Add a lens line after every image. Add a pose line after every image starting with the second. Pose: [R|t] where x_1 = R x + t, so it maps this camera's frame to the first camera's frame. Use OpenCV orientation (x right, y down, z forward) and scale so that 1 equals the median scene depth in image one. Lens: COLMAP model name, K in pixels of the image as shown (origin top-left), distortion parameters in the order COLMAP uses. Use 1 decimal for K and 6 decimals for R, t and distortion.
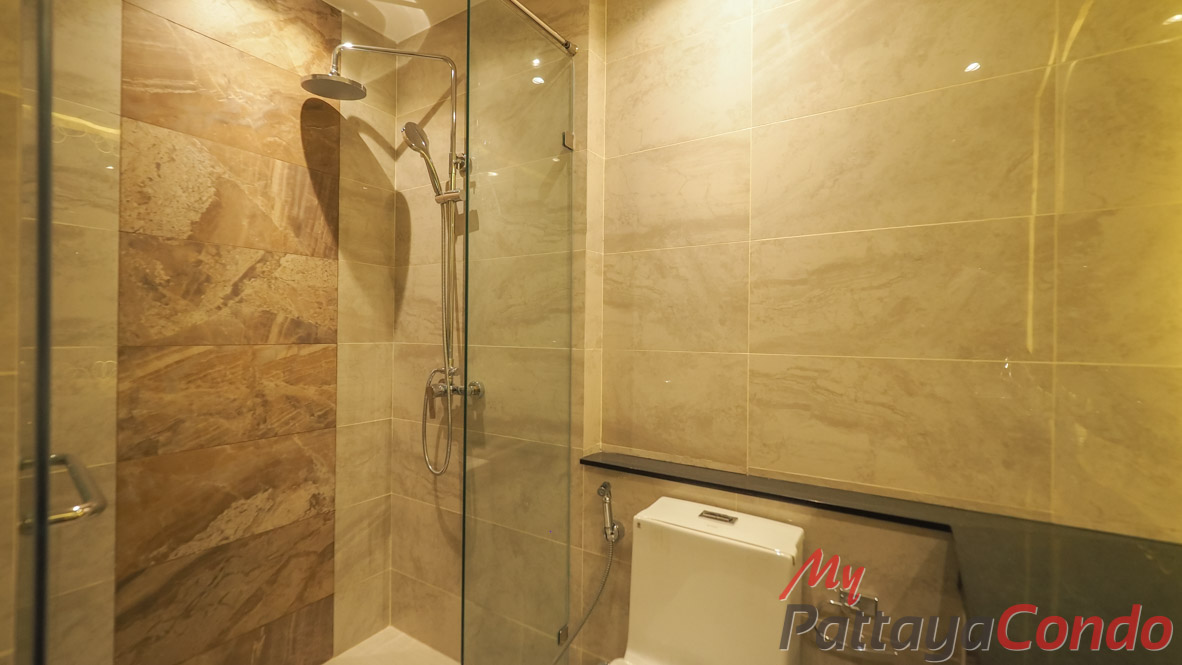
lens RADIAL K [[502.7, 0, 594.8], [0, 502.7, 333.4], [0, 0, 1]] dist [-0.002490, 0.000670]
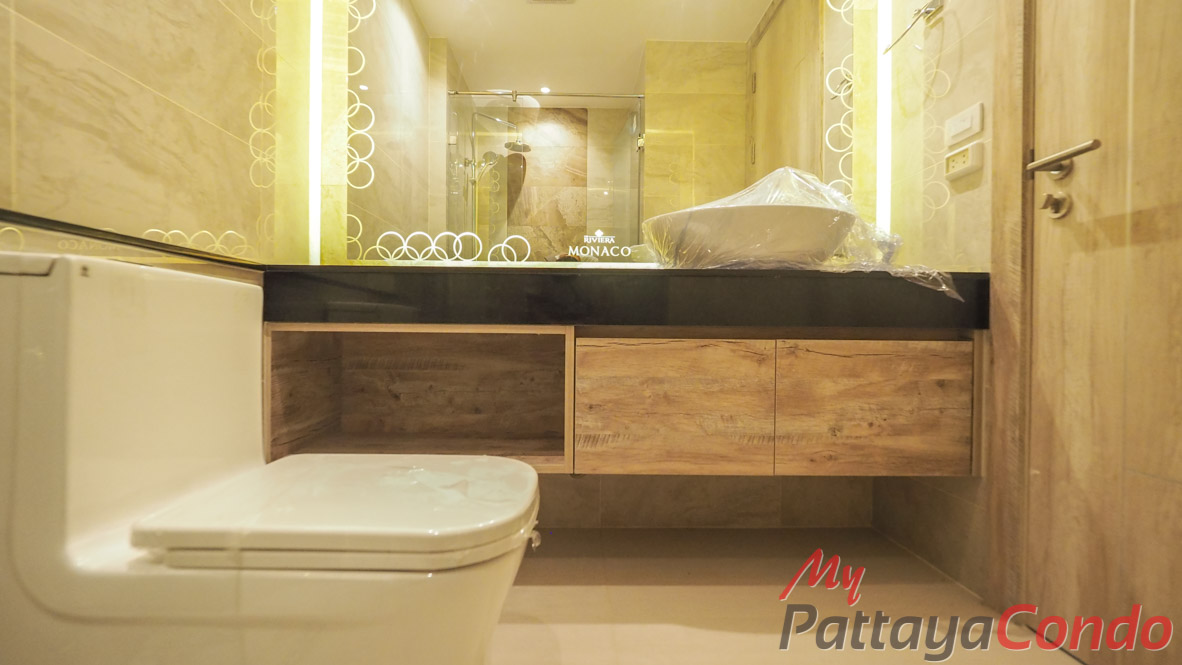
lens RADIAL K [[502.7, 0, 592.5], [0, 502.7, 326.1], [0, 0, 1]] dist [-0.002490, 0.000670]
pose [[-0.556091, -0.016033, 0.830966, -0.575761], [-0.008827, 0.999871, 0.013385, 0.412455], [-0.831074, 0.000109, -0.556161, 0.835998]]
